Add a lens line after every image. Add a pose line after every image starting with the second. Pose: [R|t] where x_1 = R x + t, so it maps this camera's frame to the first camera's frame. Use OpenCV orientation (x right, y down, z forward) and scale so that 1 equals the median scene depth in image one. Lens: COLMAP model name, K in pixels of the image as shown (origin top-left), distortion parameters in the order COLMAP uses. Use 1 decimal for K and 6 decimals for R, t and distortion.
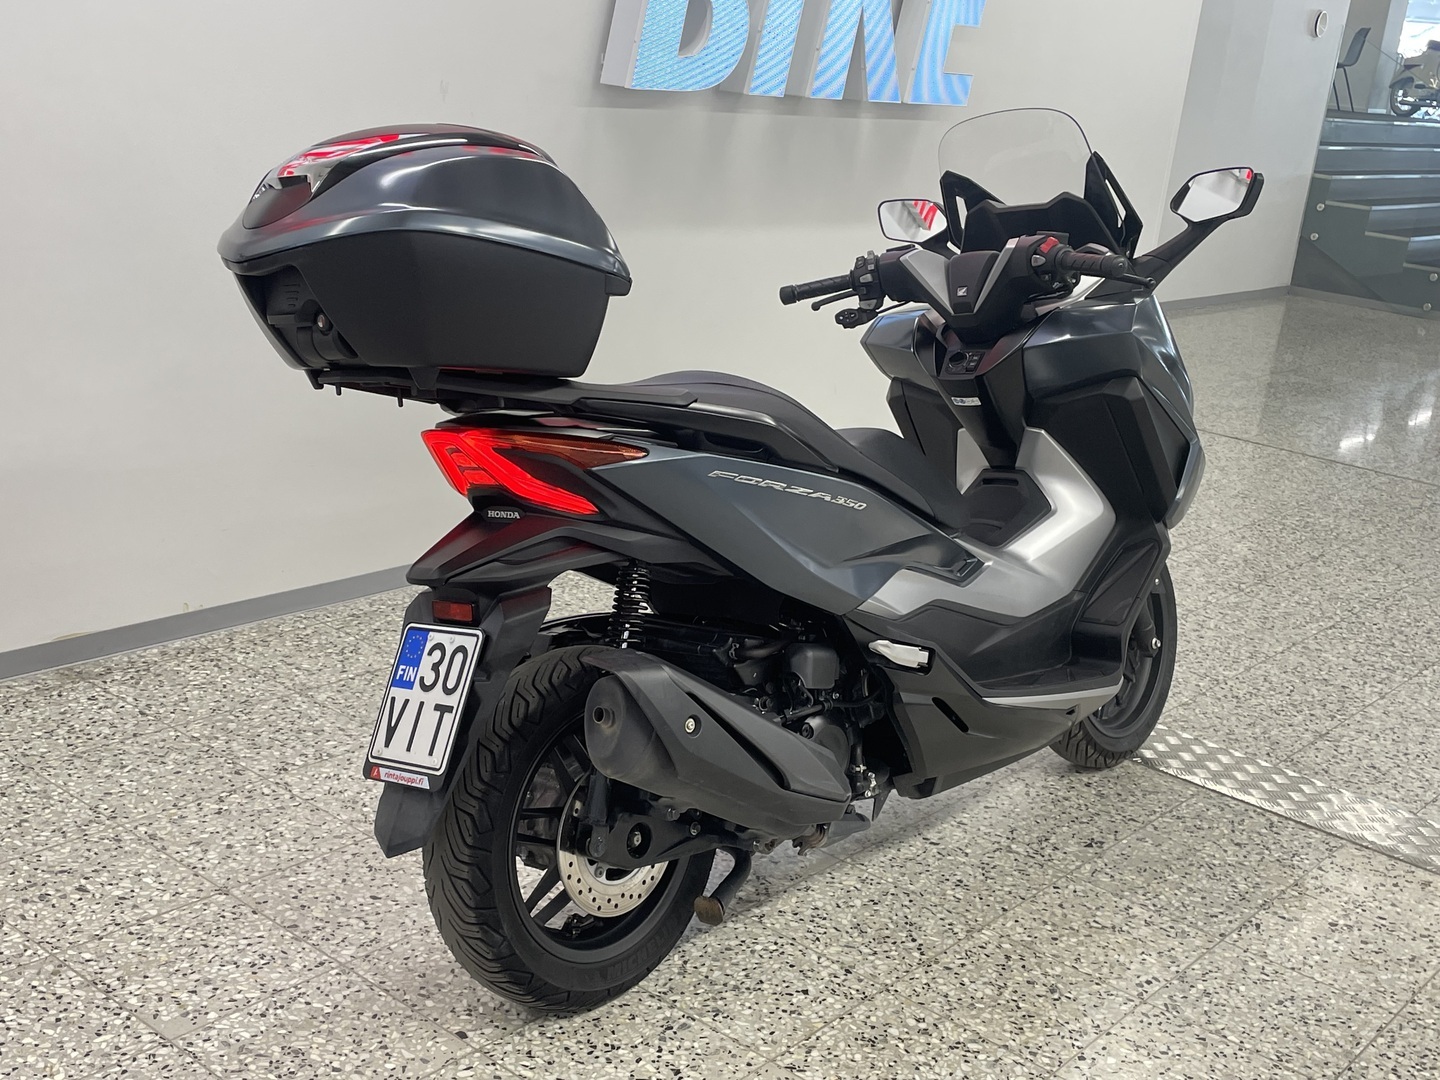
lens RADIAL K [[1757.4, 0, 714.1], [0, 1757.4, 534.8], [0, 0, 1]] dist [0.070910, 0.000000]
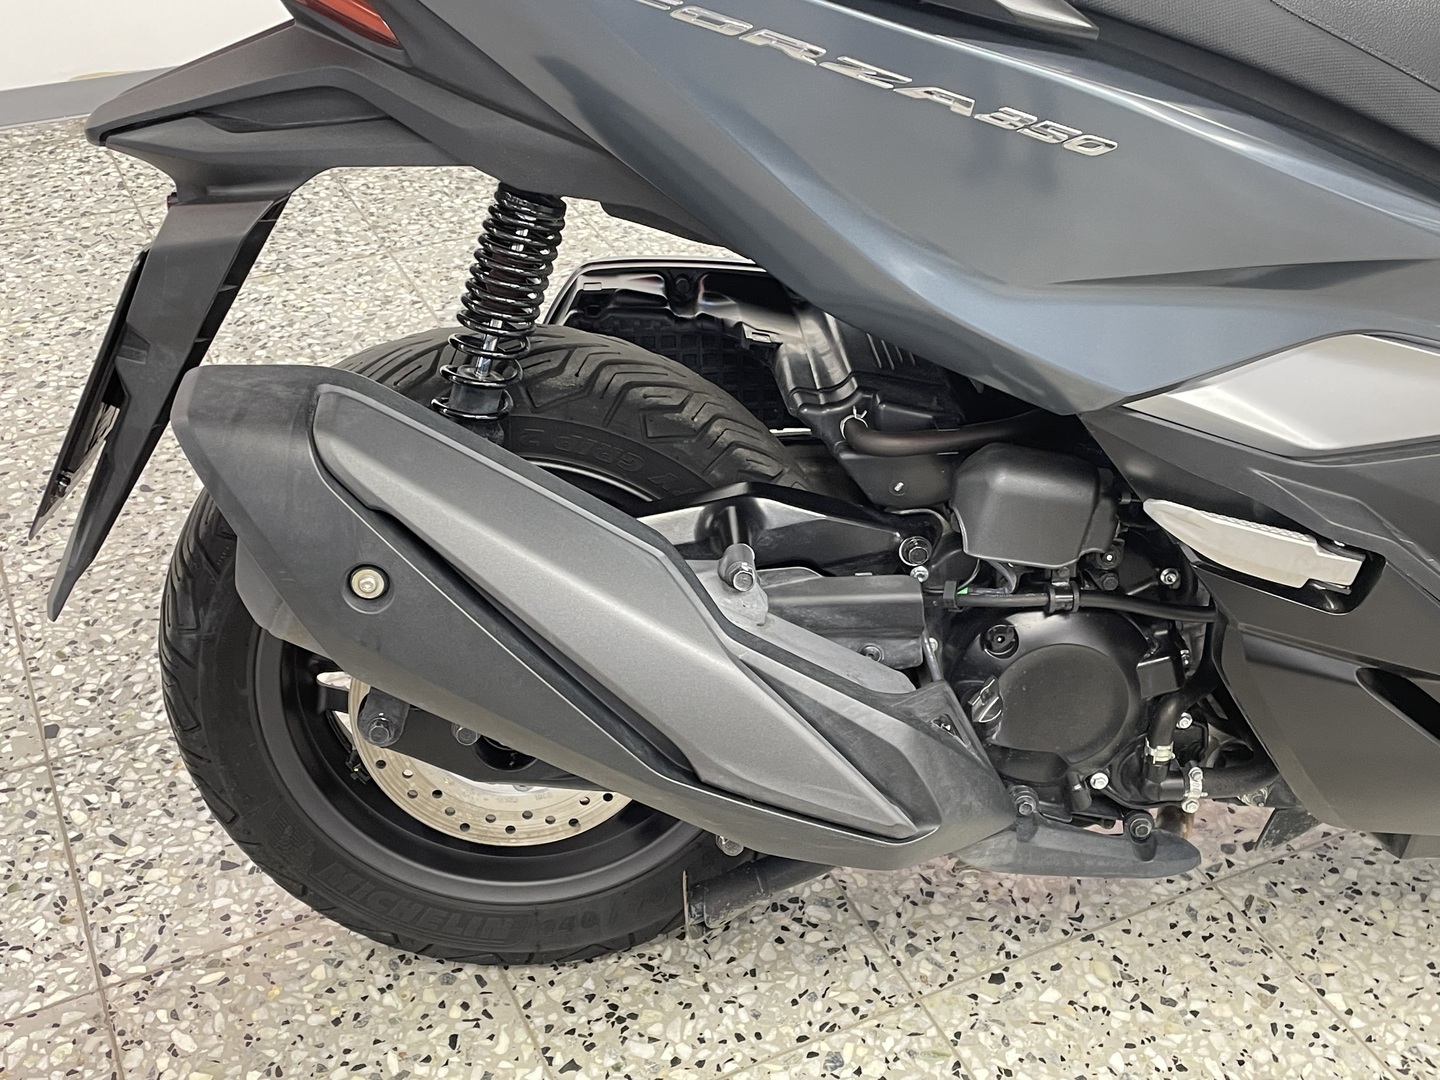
lens RADIAL K [[1757.4, 0, 727.3], [0, 1757.4, 548.9], [0, 0, 1]] dist [0.070910, 0.000000]
pose [[0.713903, 0.337039, -0.613797, 0.268749], [-0.135121, 0.926378, 0.351521, -0.055464], [0.687084, -0.168015, 0.706885, 0.646647]]
